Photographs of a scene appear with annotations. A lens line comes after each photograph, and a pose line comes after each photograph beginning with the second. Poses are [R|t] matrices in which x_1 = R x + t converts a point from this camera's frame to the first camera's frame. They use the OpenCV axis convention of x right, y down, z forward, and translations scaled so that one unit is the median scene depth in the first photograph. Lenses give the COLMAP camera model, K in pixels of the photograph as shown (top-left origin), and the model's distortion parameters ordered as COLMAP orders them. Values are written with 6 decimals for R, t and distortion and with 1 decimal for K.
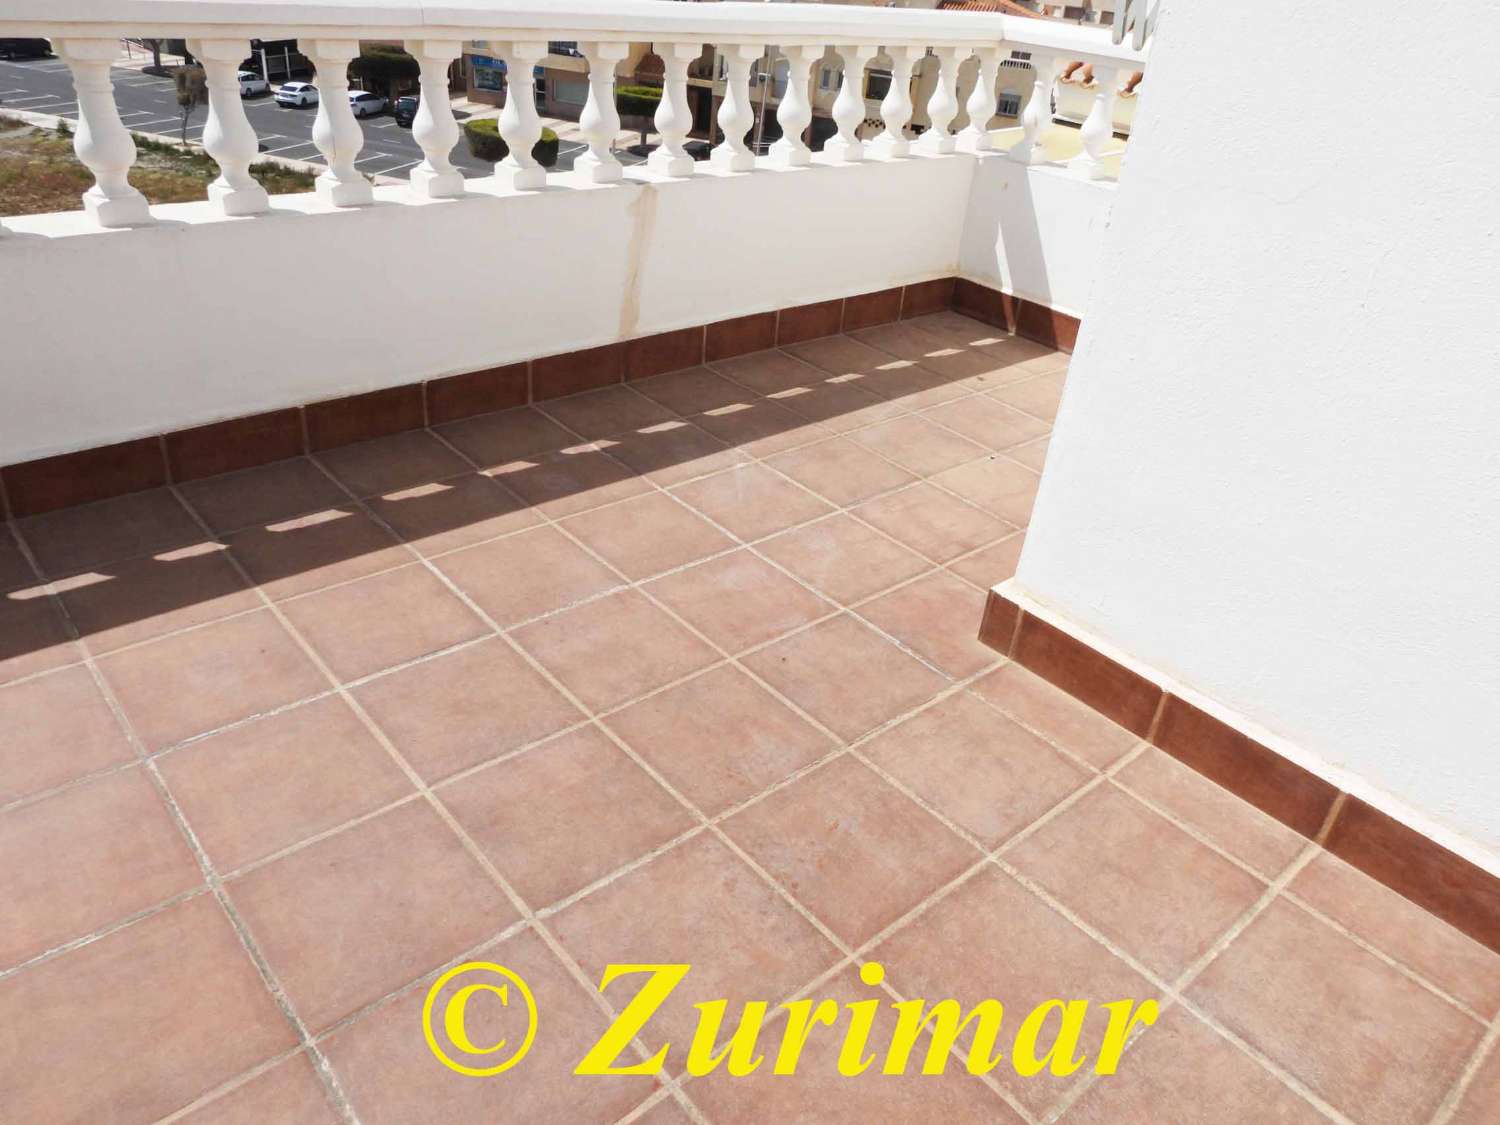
lens RADIAL K [[1078.9, 0, 750.9], [0, 1078.9, 559.3], [0, 0, 1]] dist [-0.015933, 0.005903]
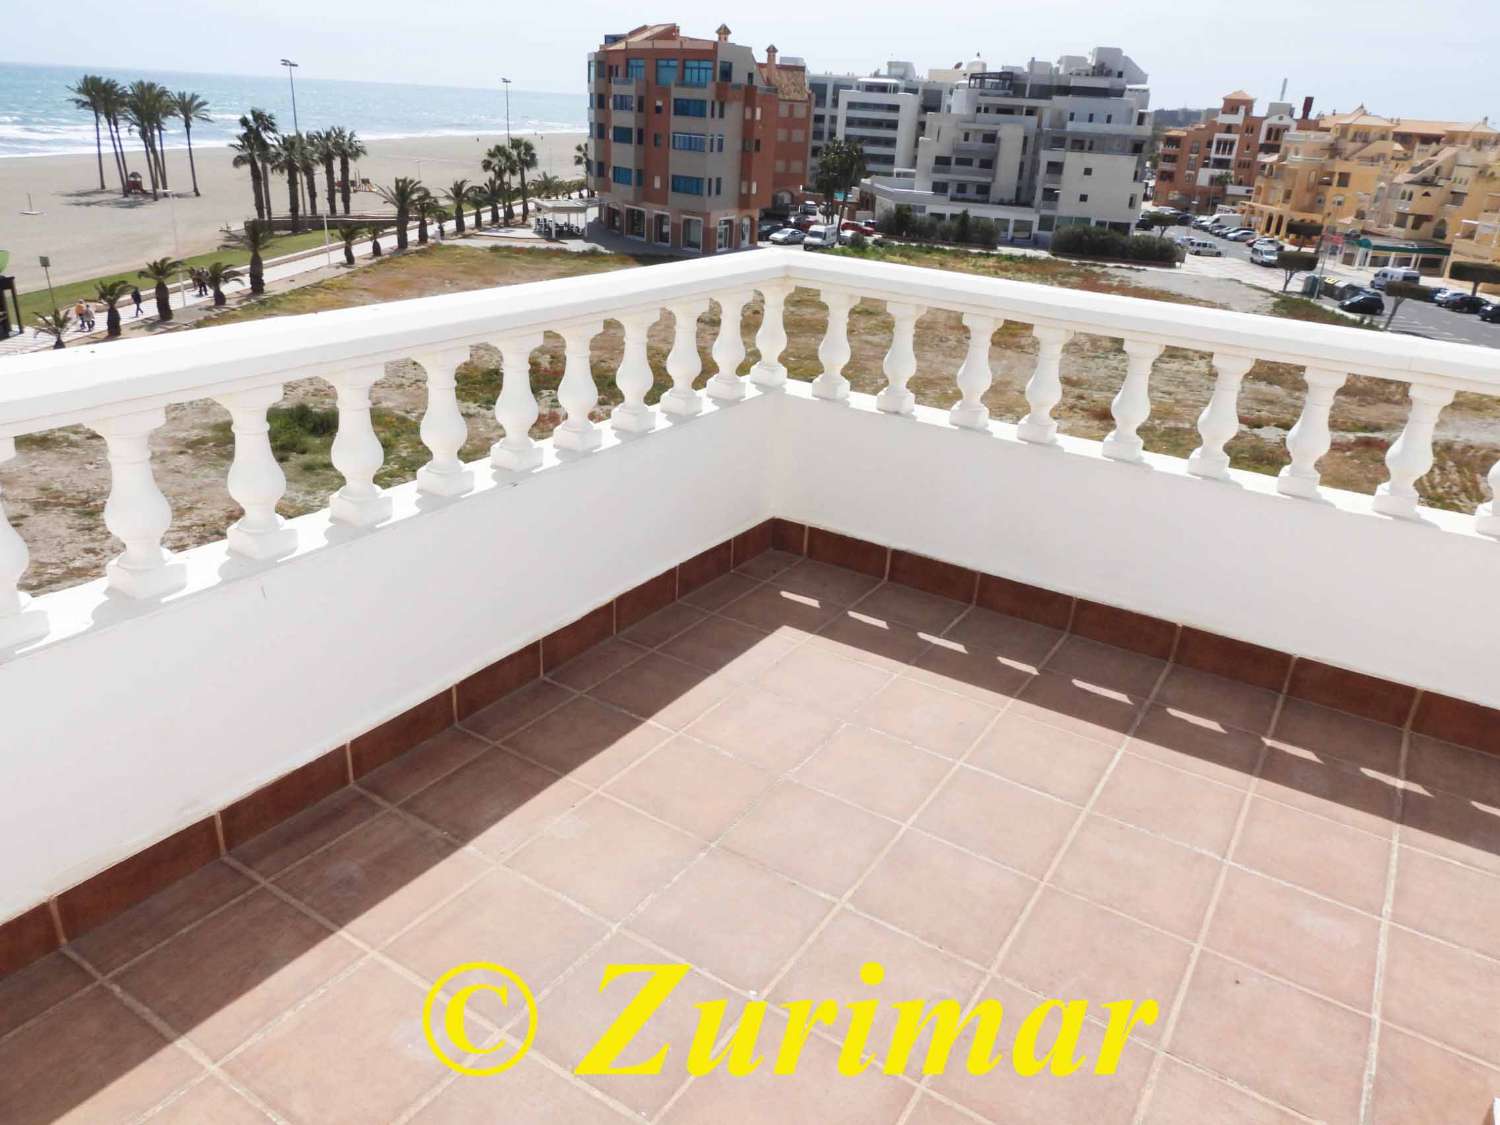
lens RADIAL K [[1078.9, 0, 750.9], [0, 1078.9, 559.3], [0, 0, 1]] dist [-0.015933, 0.005903]
pose [[0.287145, 0.301331, -0.909256, 0.554327], [-0.516864, 0.847926, 0.117779, -0.097567], [0.806473, 0.436142, 0.399225, 0.070557]]
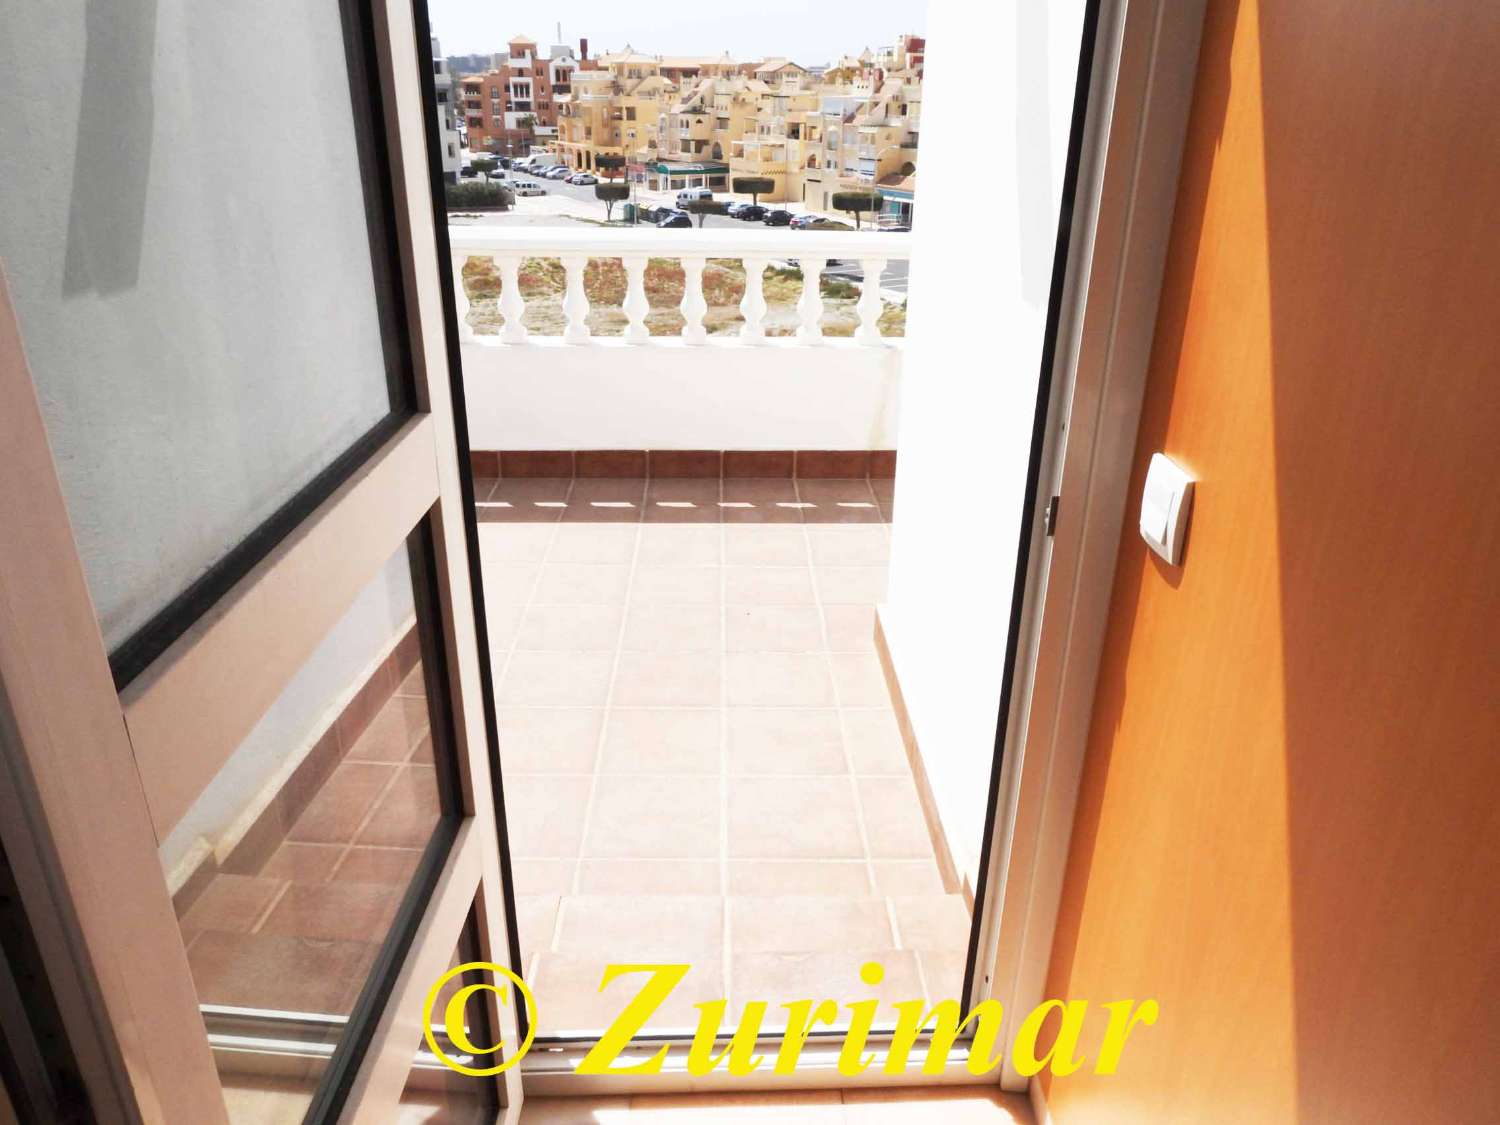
lens RADIAL K [[1078.9, 0, 750.9], [0, 1078.9, 559.3], [0, 0, 1]] dist [-0.015933, 0.005903]
pose [[0.764466, 0.184123, -0.617811, 0.860754], [-0.279148, 0.958385, -0.059790, 0.090863], [0.581092, 0.218168, 0.784050, -0.266204]]
